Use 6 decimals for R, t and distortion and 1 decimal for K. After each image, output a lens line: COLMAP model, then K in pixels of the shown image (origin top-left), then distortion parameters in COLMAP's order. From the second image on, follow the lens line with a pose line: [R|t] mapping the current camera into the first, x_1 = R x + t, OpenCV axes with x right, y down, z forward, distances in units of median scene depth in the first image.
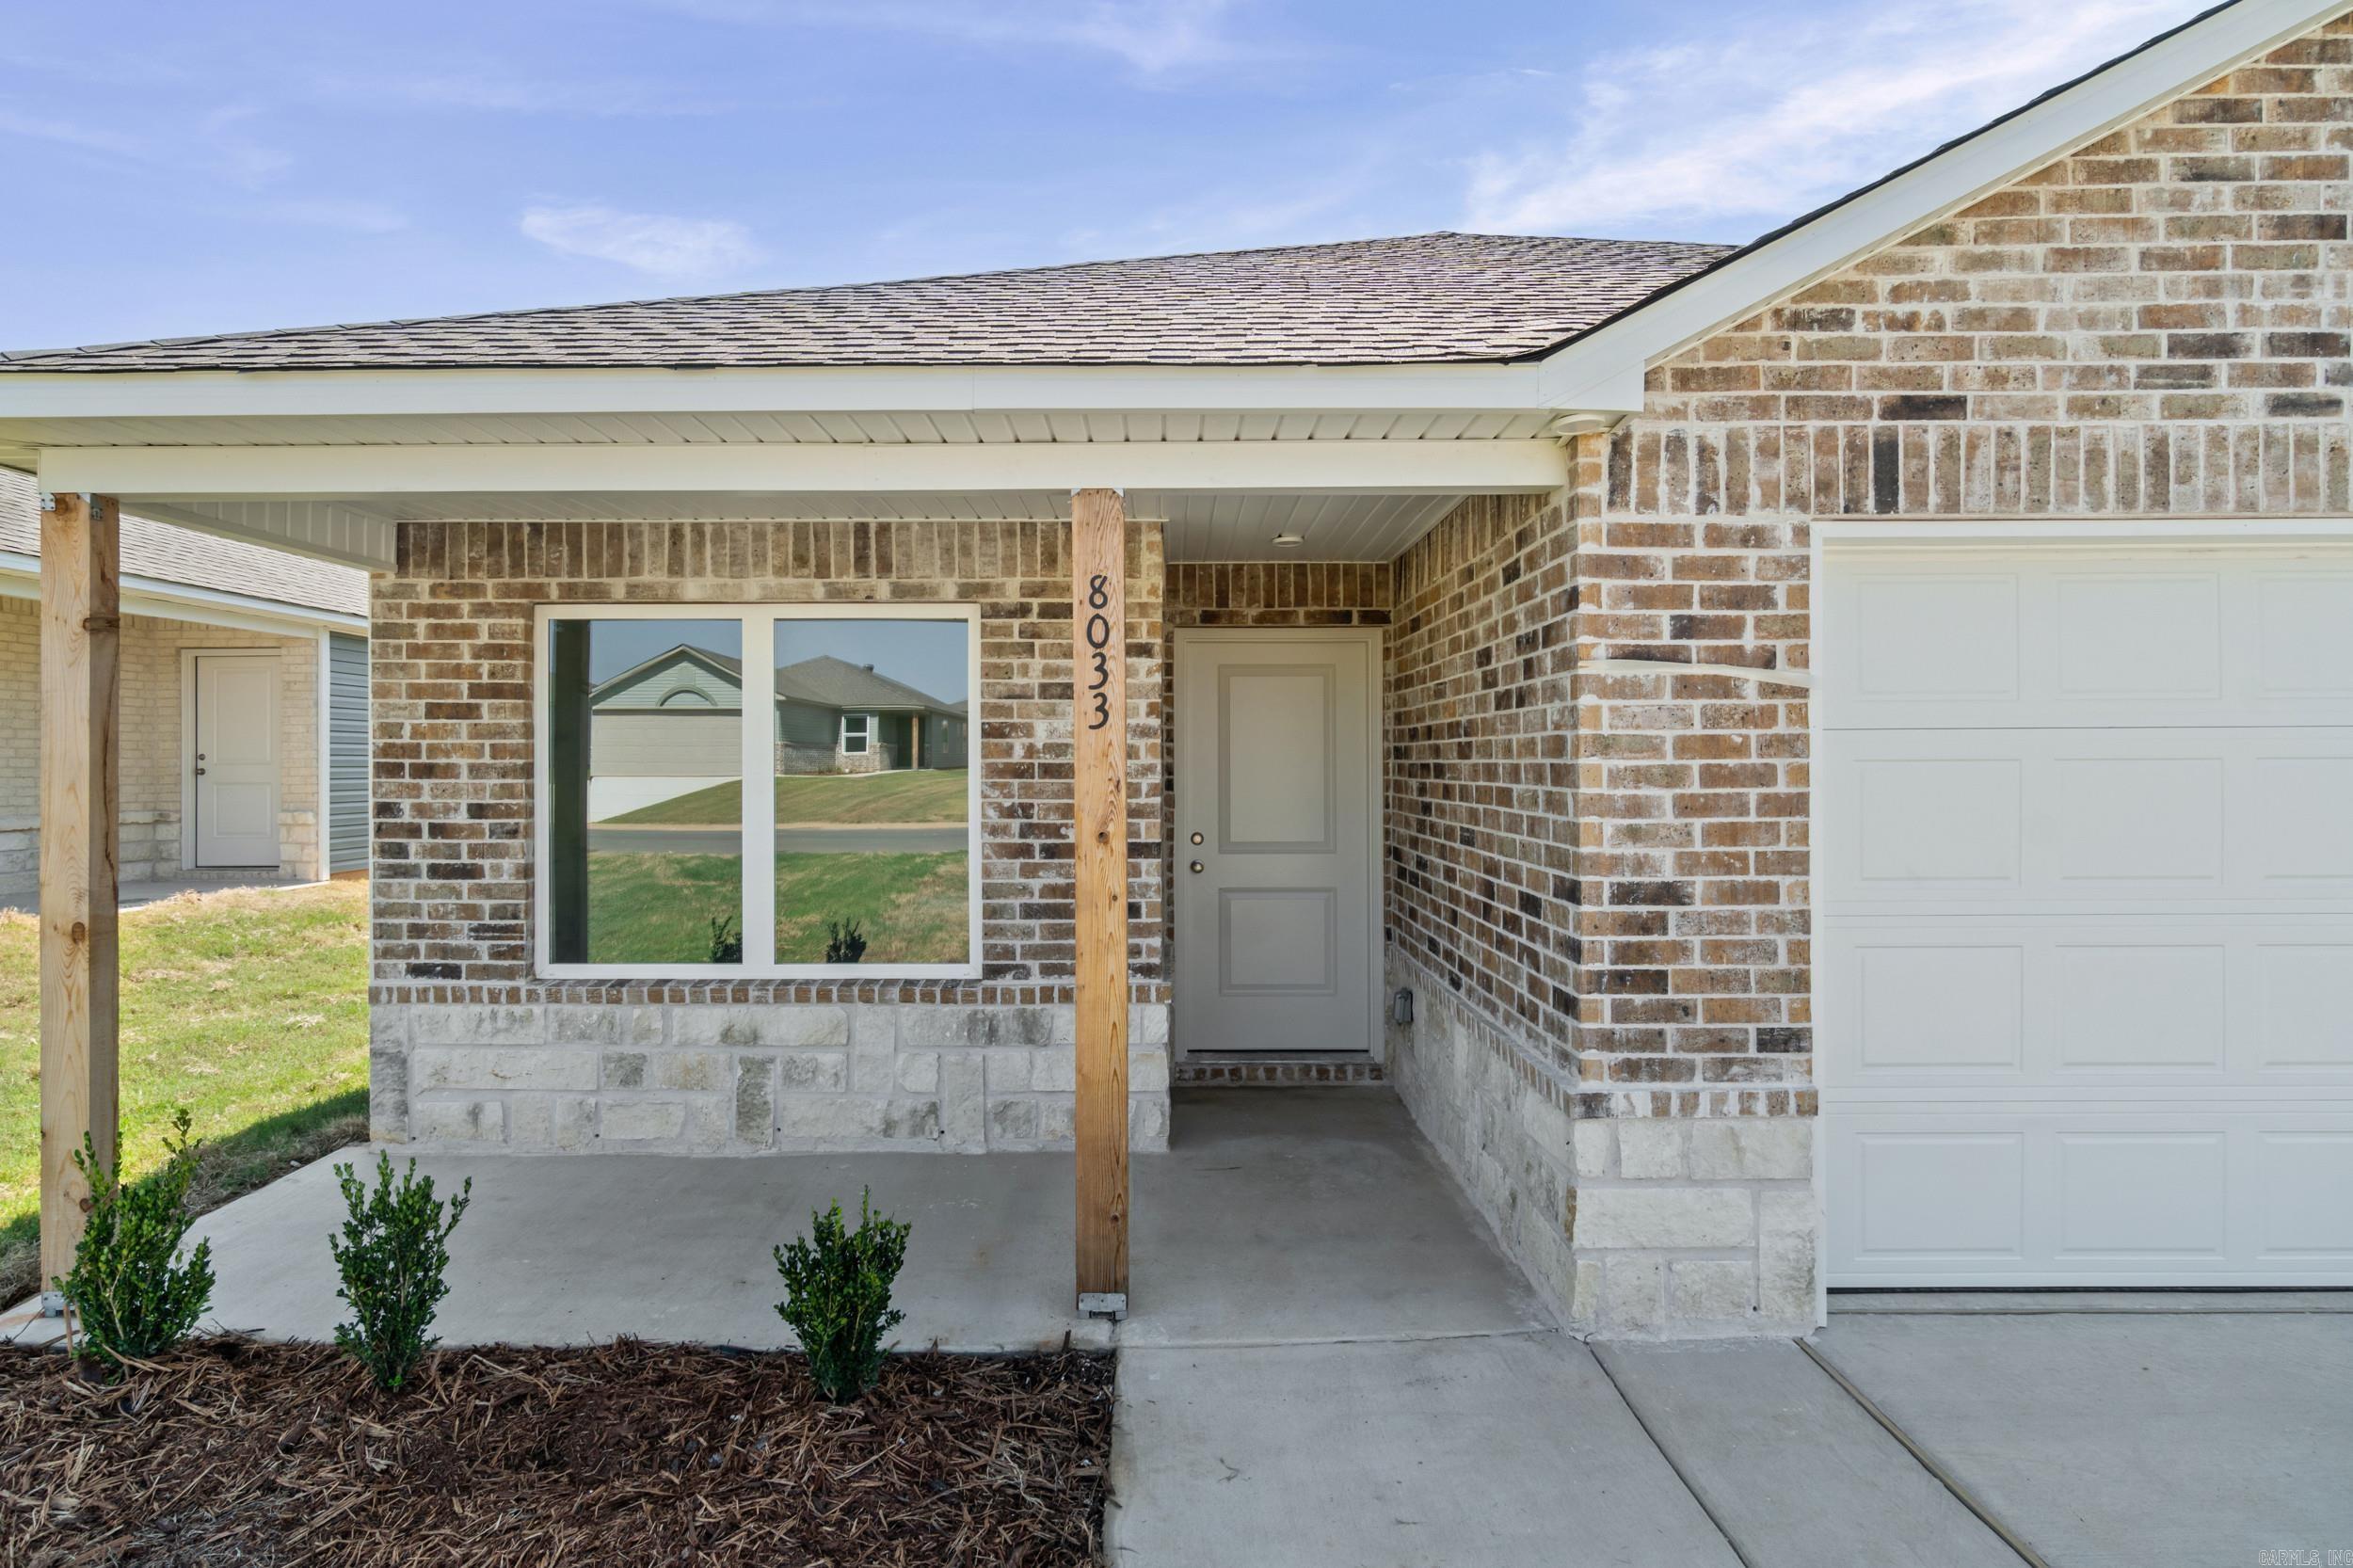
lens RADIAL K [[1207.9, 0, 1157.2], [0, 1207.9, 806.4], [0, 0, 1]] dist [-0.004536, 0.002703]
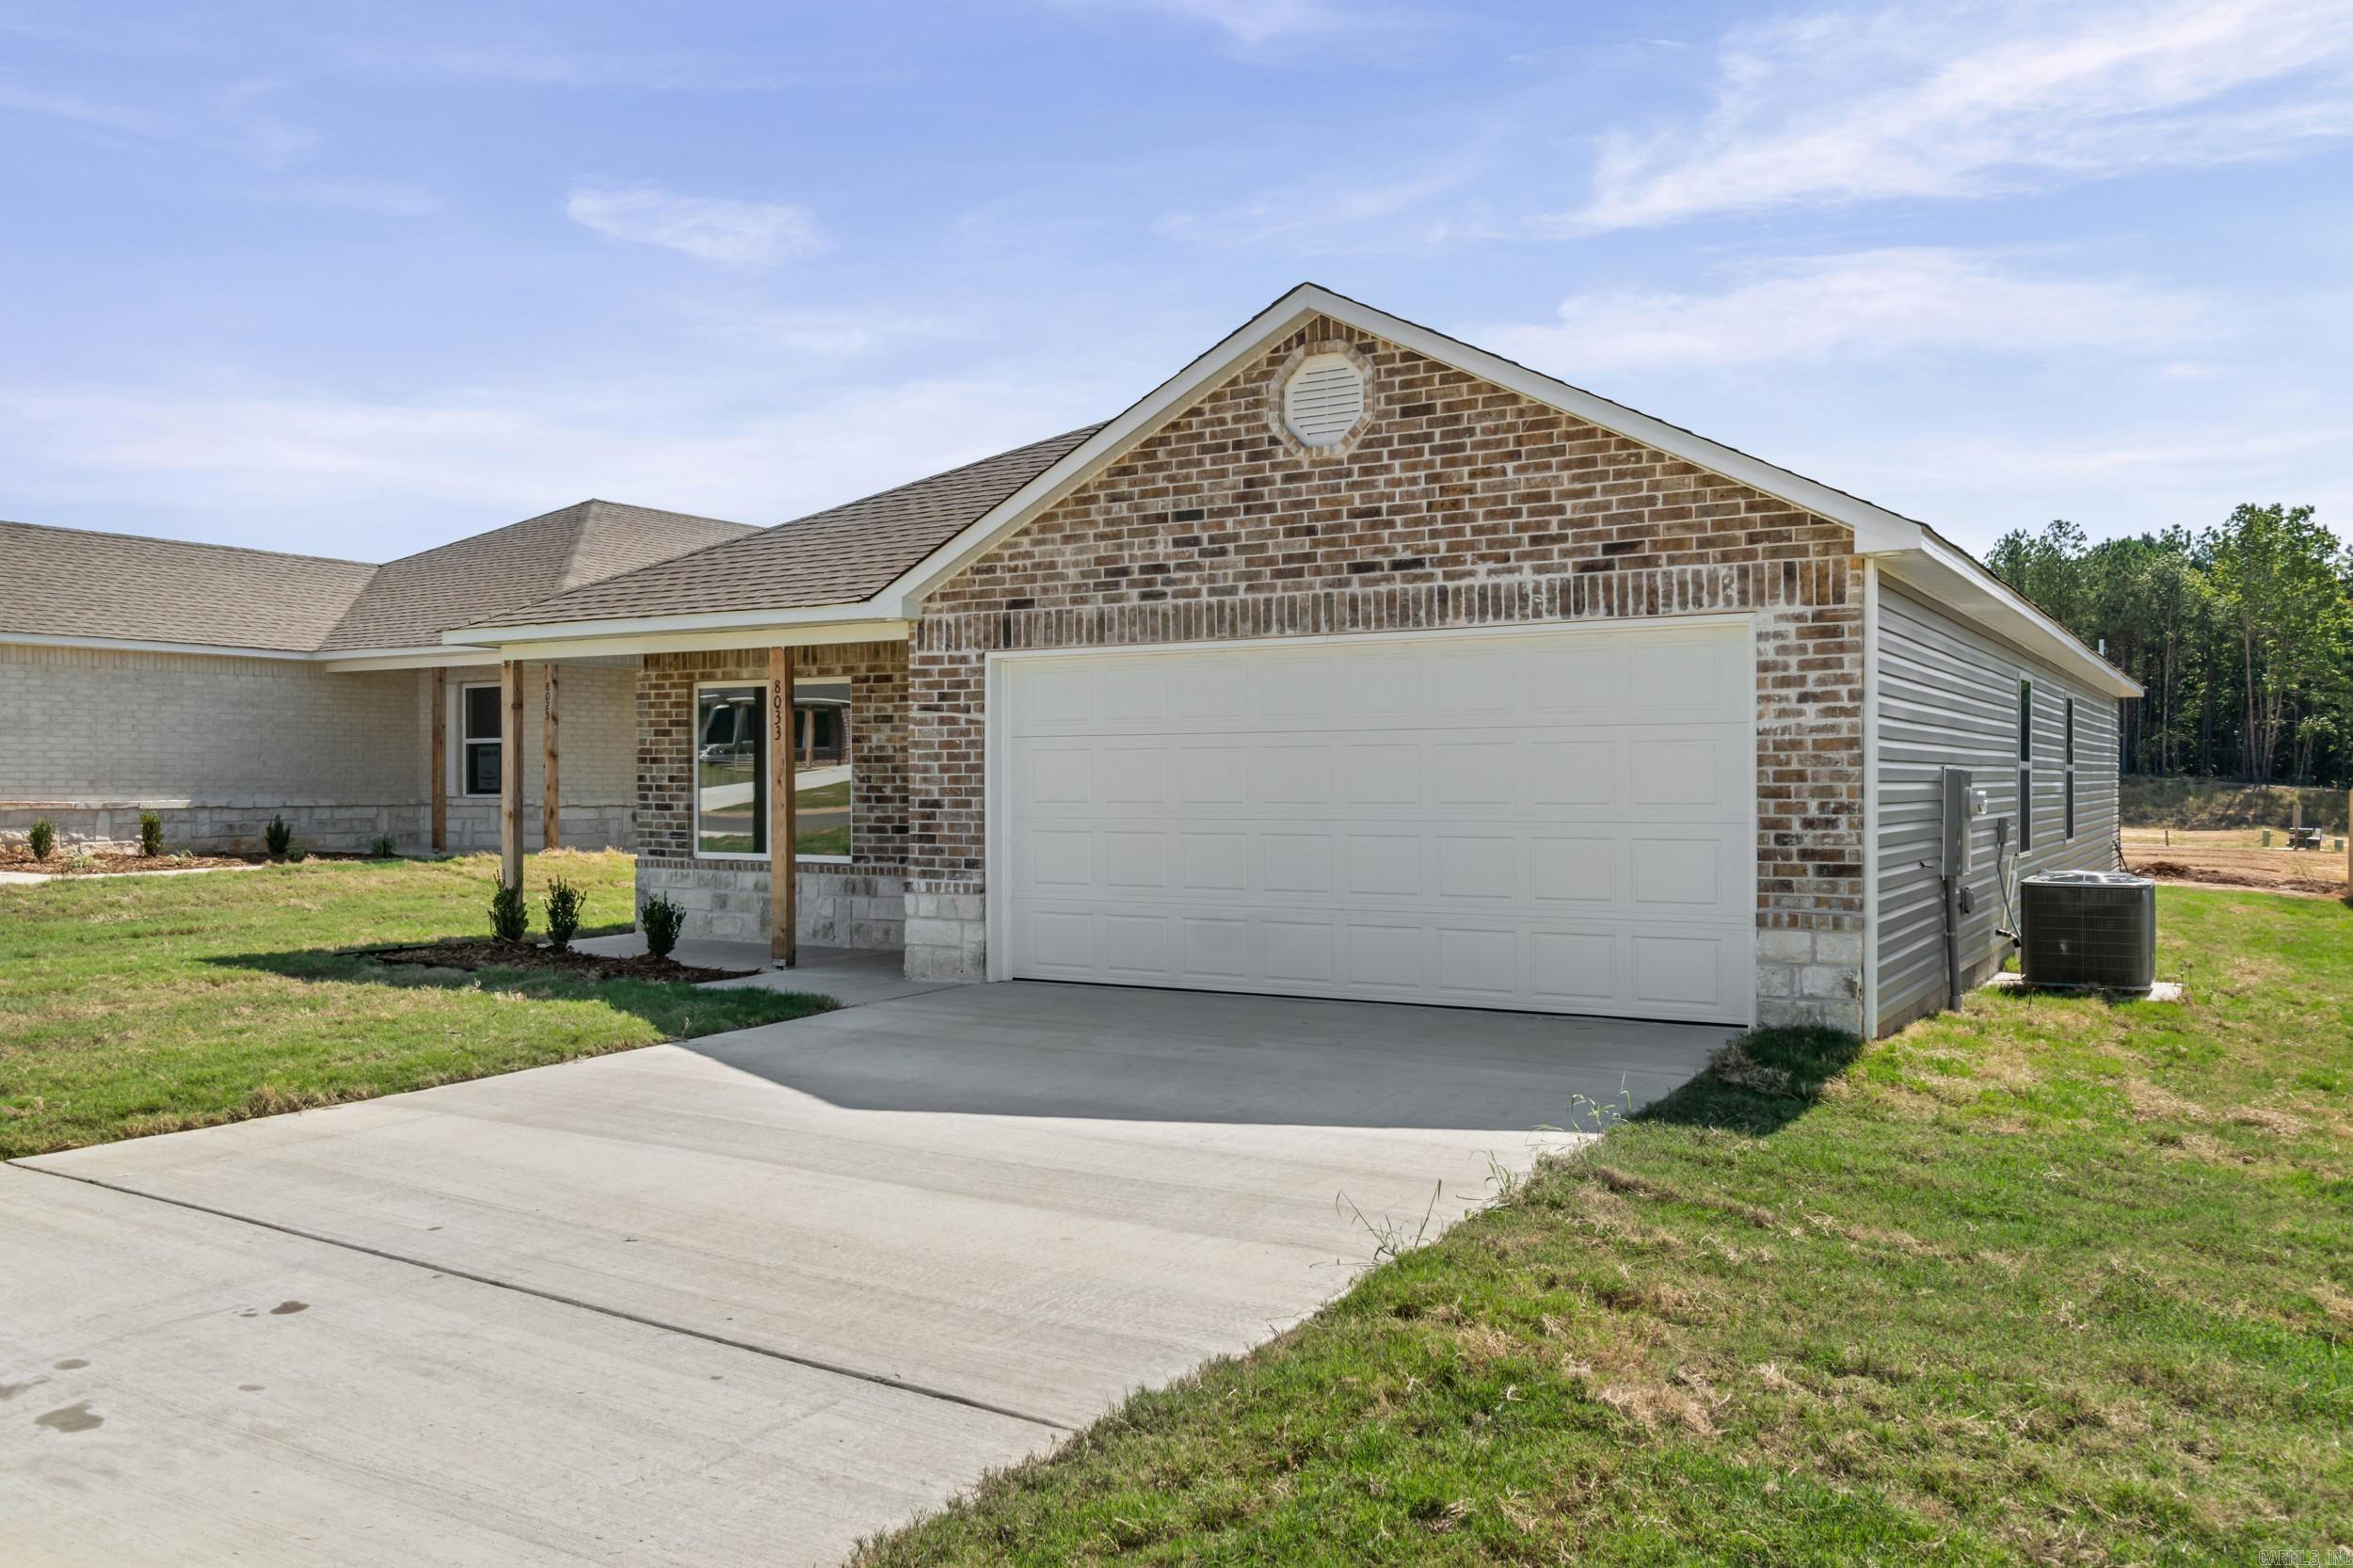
lens RADIAL K [[1799.7, 0, 1169.1], [0, 1799.7, 918.0], [0, 0, 1]] dist [0.002256, -0.000525]
pose [[0.862104, 0.039918, -0.505156, 2.403838], [-0.018160, 0.998686, 0.047924, 0.106178], [0.506405, -0.032142, 0.861696, -1.740133]]
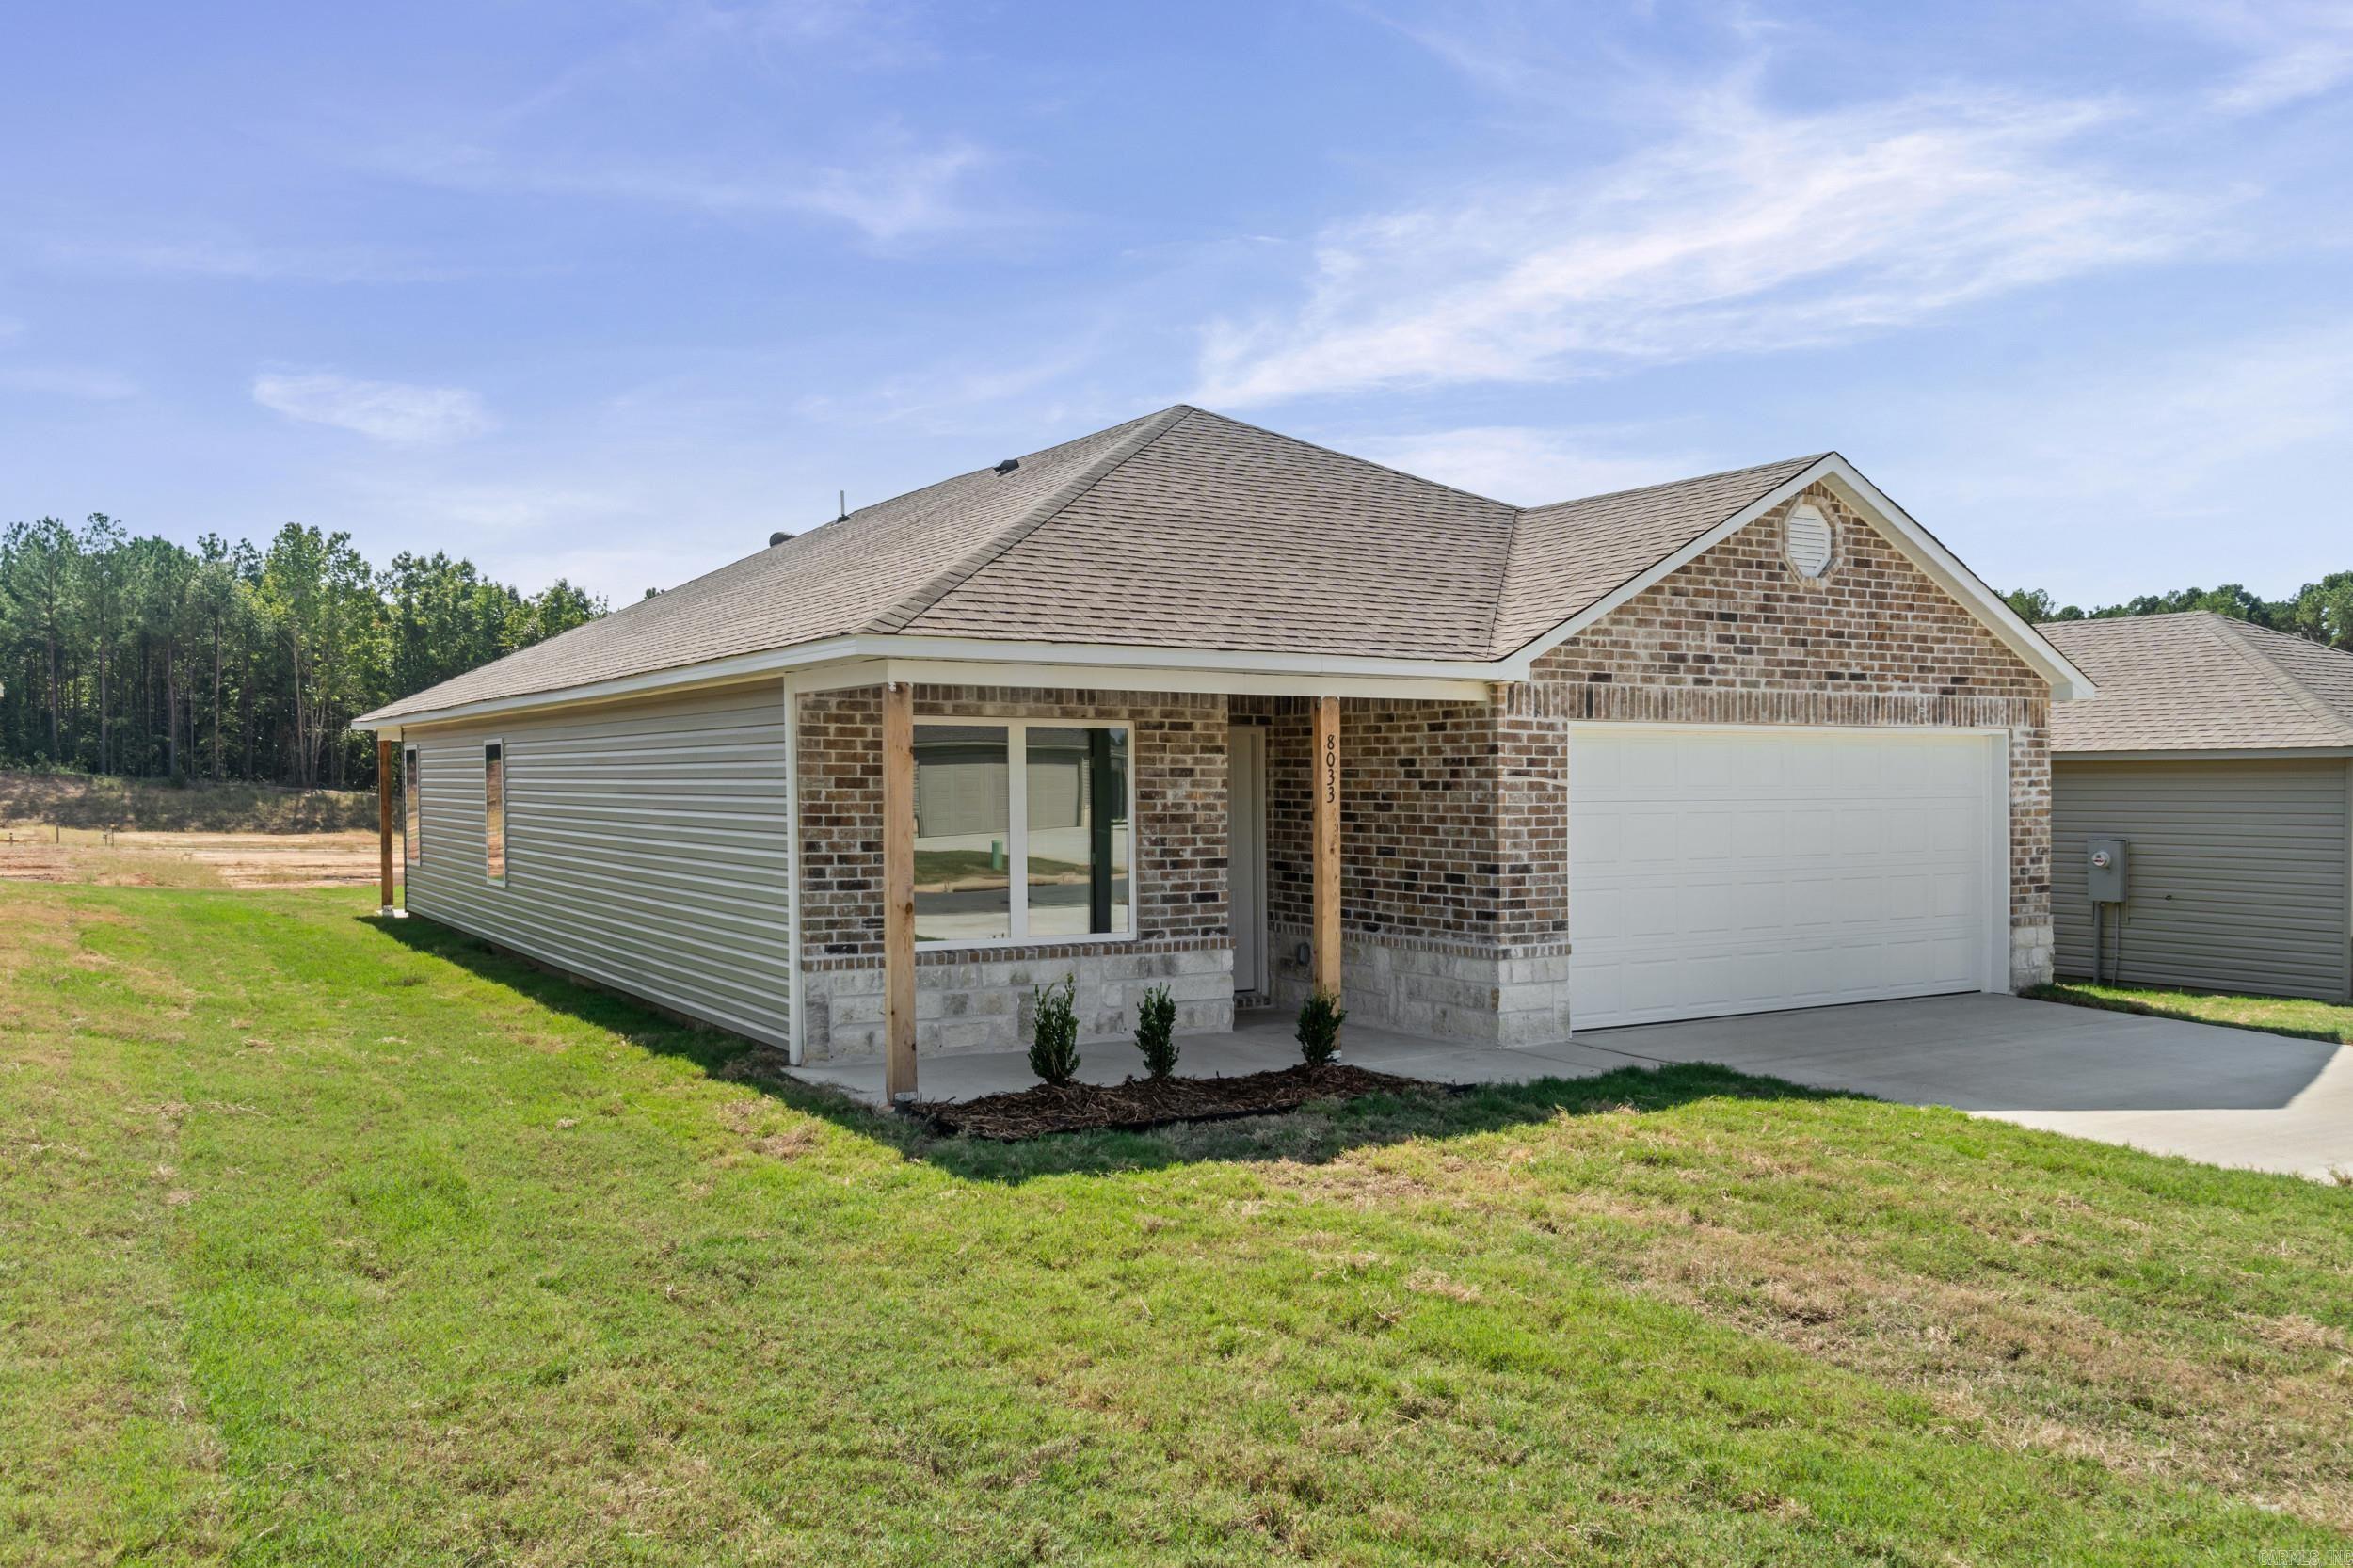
lens RADIAL K [[1799.7, 0, 1148.8], [0, 1799.7, 919.2], [0, 0, 1]] dist [0.002256, -0.000525]
pose [[0.853394, -0.036342, 0.519998, -1.922823], [0.014113, 0.998812, 0.046645, -0.007660], [-0.521075, -0.032468, 0.852893, -1.563031]]
